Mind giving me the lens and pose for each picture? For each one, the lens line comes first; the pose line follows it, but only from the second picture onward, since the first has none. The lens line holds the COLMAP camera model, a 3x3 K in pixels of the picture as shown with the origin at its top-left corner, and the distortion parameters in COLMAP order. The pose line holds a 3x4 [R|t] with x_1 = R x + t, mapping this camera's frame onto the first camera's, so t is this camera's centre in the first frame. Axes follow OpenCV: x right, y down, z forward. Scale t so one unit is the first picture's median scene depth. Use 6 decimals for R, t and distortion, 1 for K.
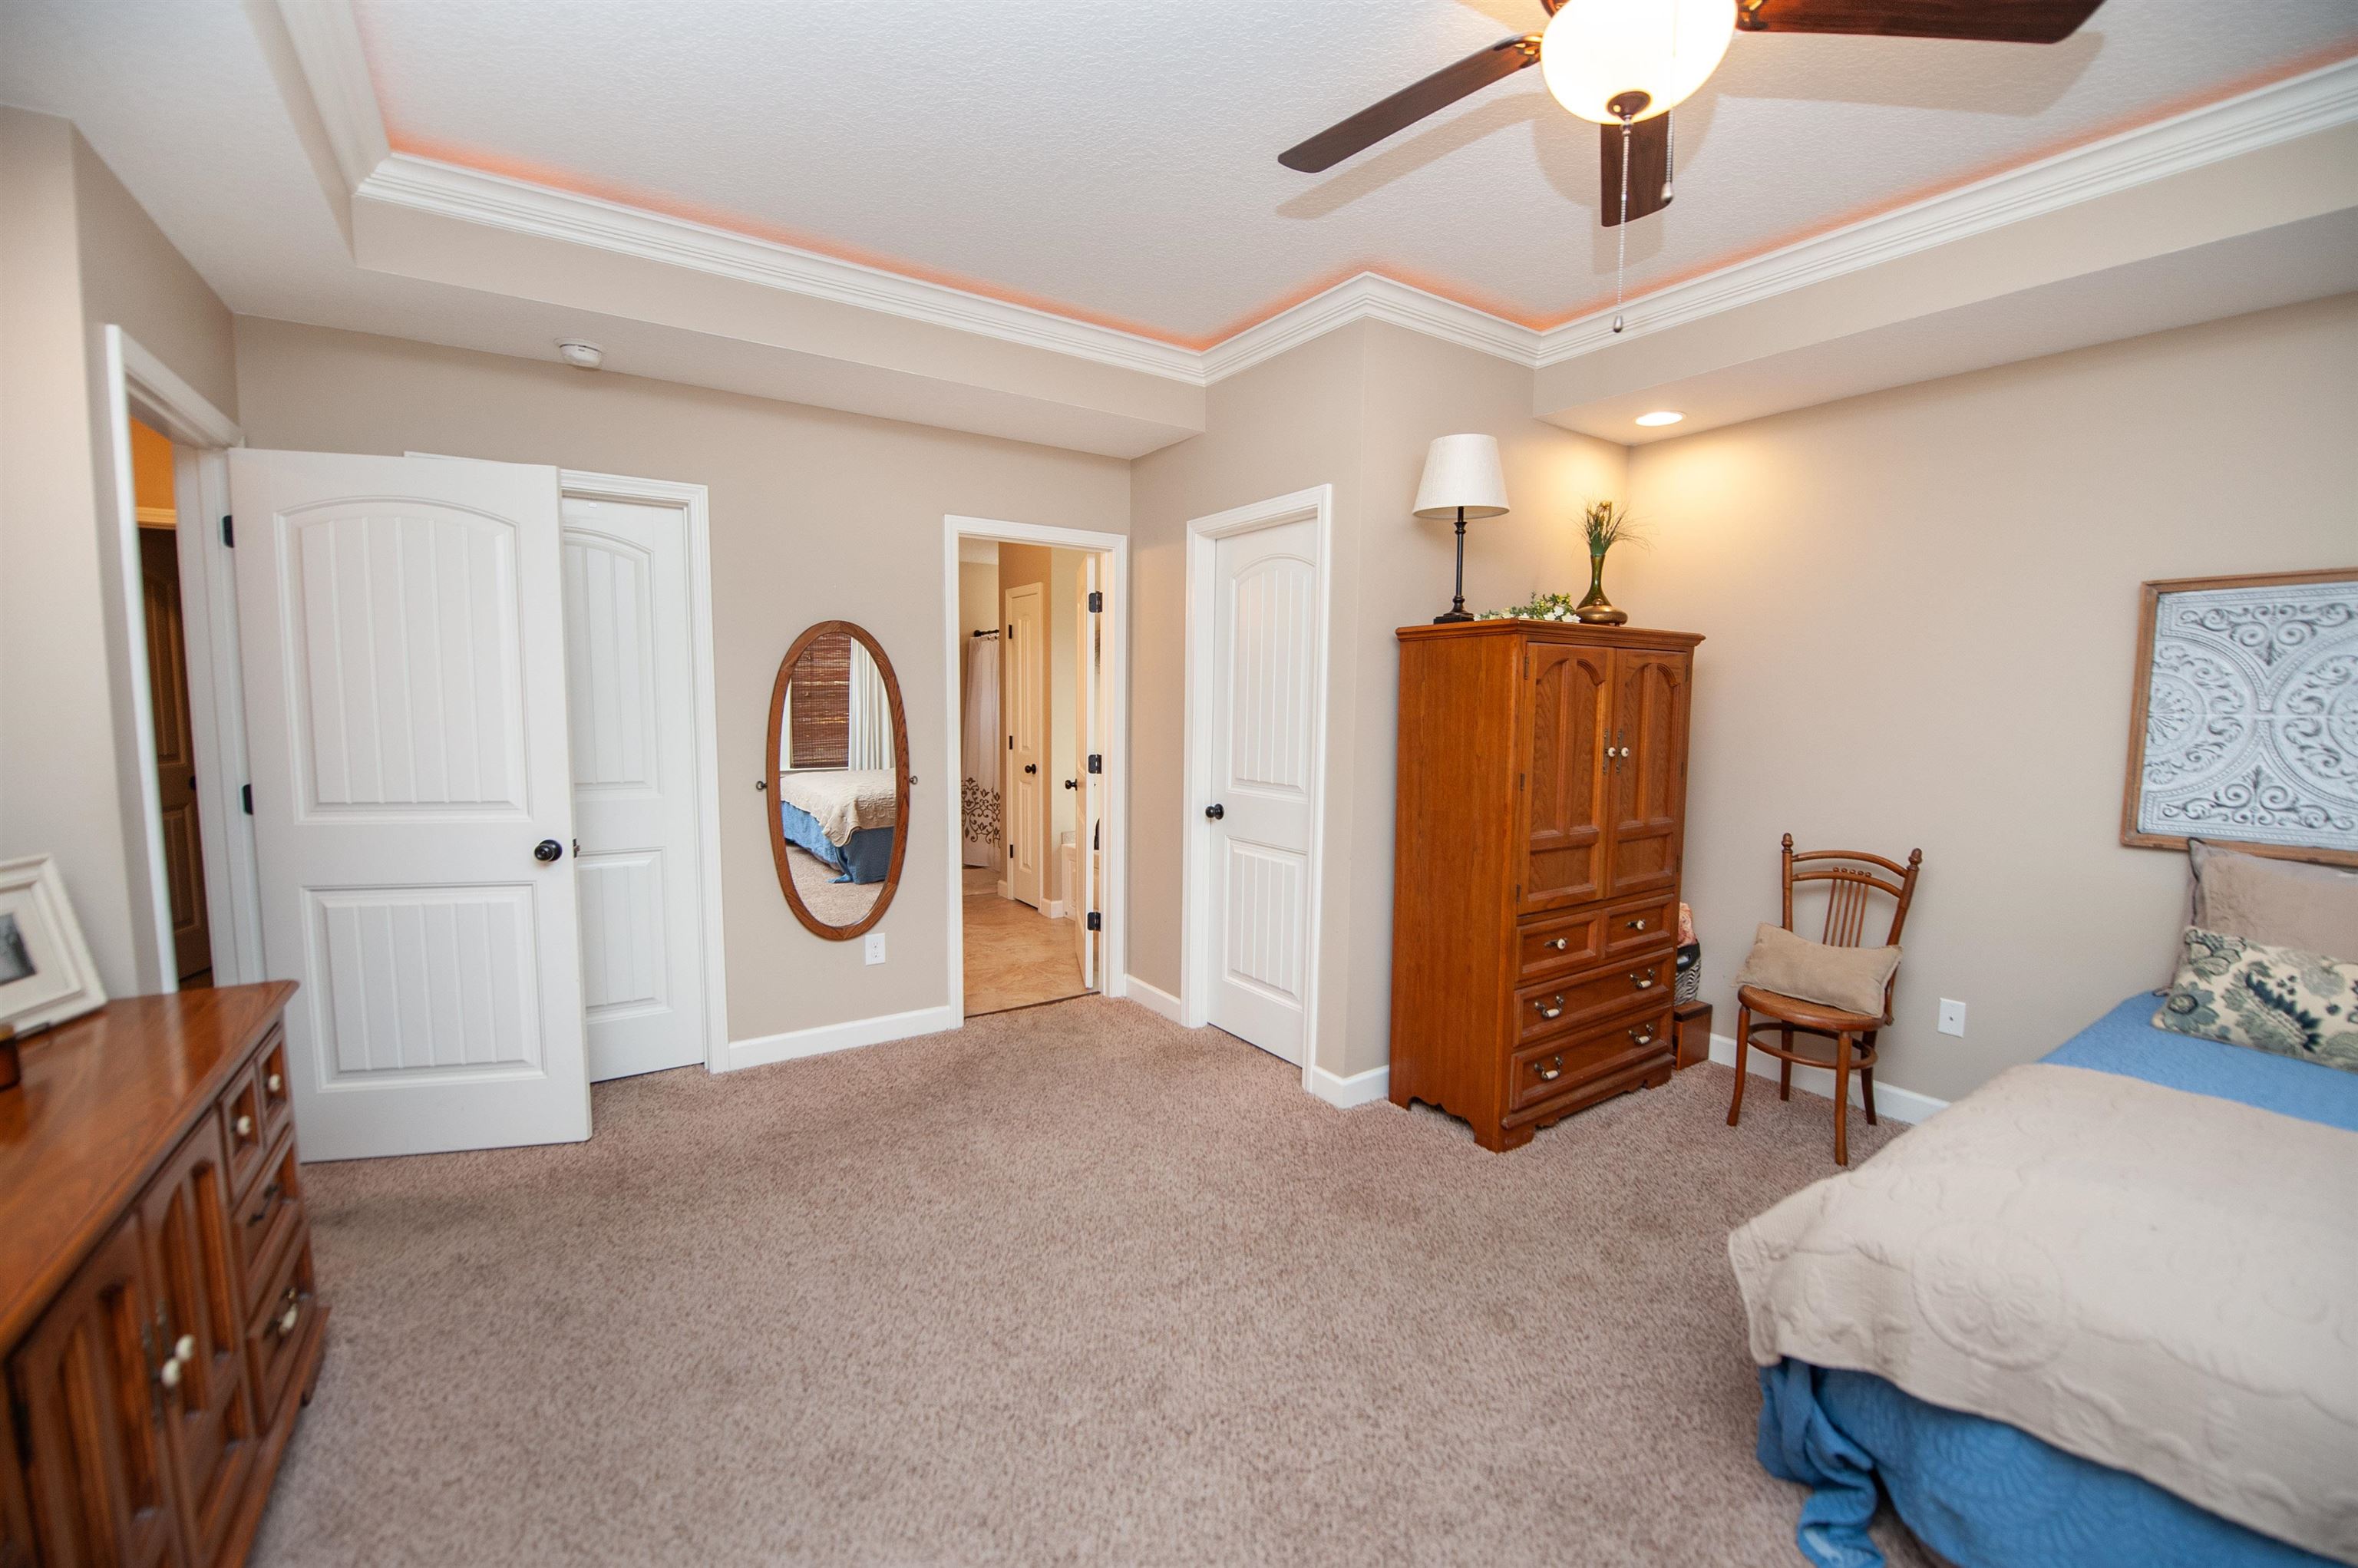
lens RADIAL K [[944.4, 0, 1185.9], [0, 944.4, 789.9], [0, 0, 1]] dist [-0.013960, -0.003849]
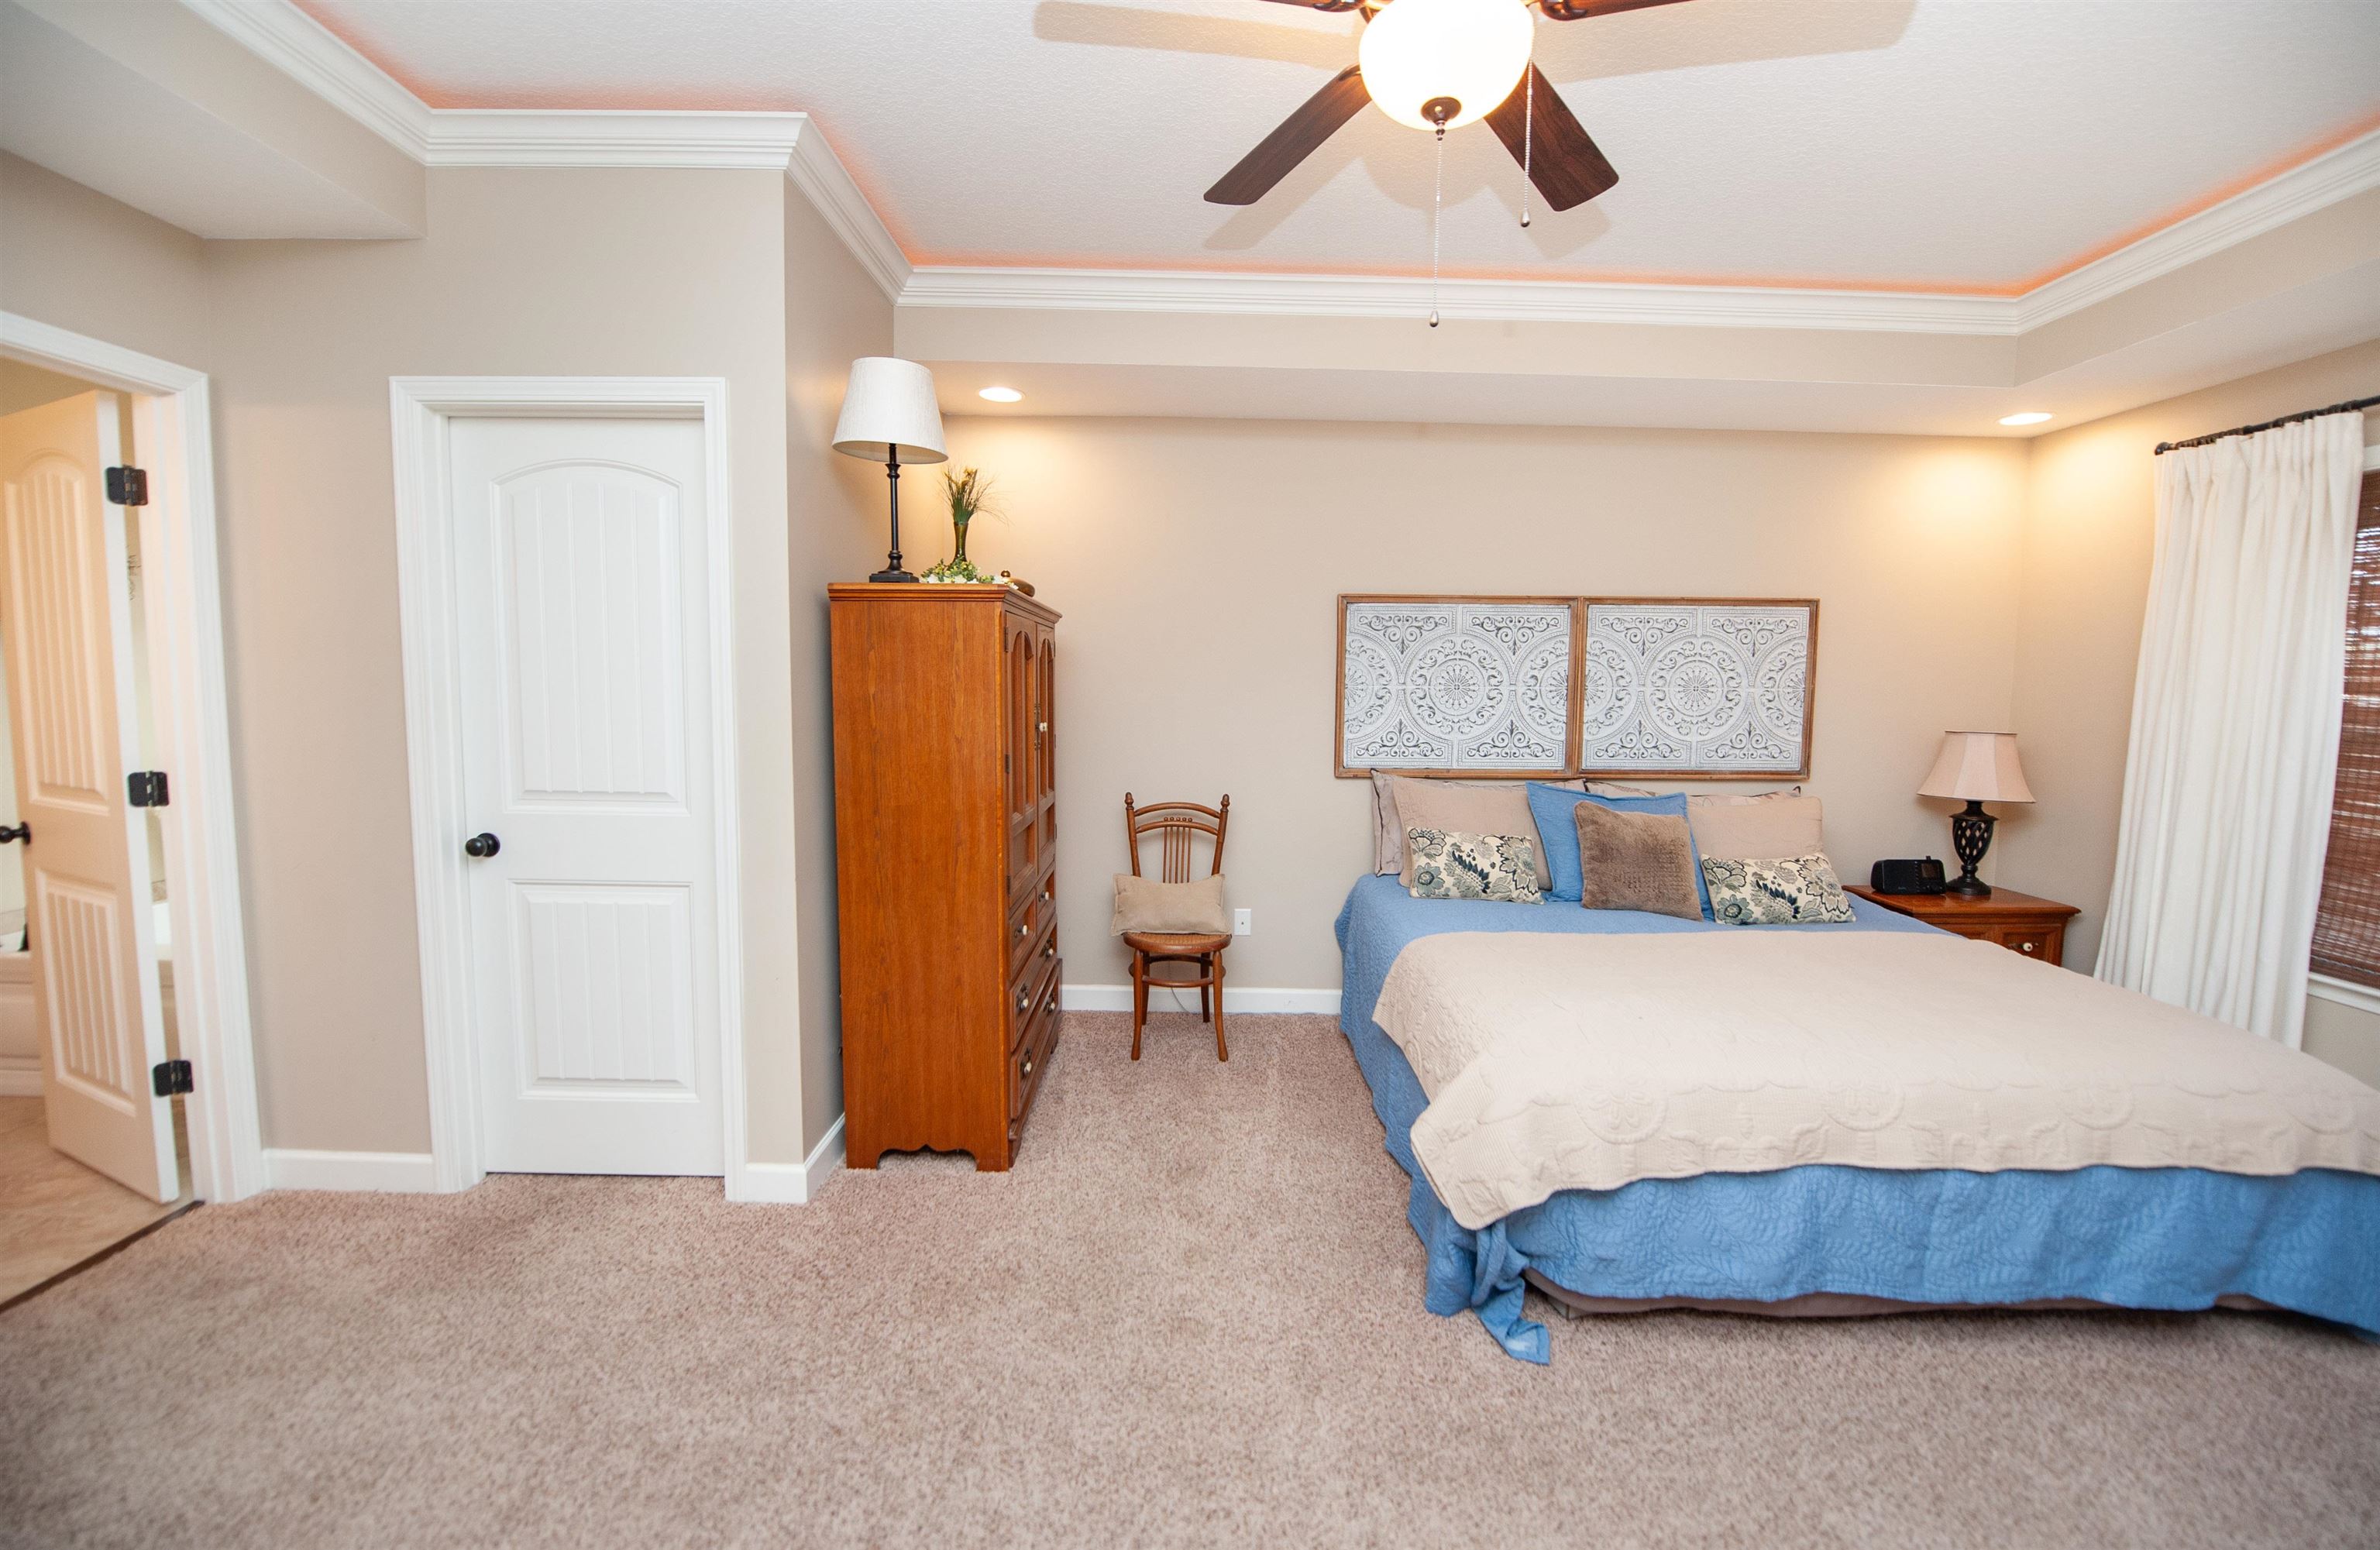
lens RADIAL K [[953.2, 0, 1195.0], [0, 953.2, 771.4], [0, 0, 1]] dist [-0.020341, -0.000293]
pose [[0.559609, -0.077385, 0.825136, -0.285046], [0.070932, 0.996450, 0.045346, -0.028032], [-0.825716, 0.033152, 0.563111, 0.306087]]
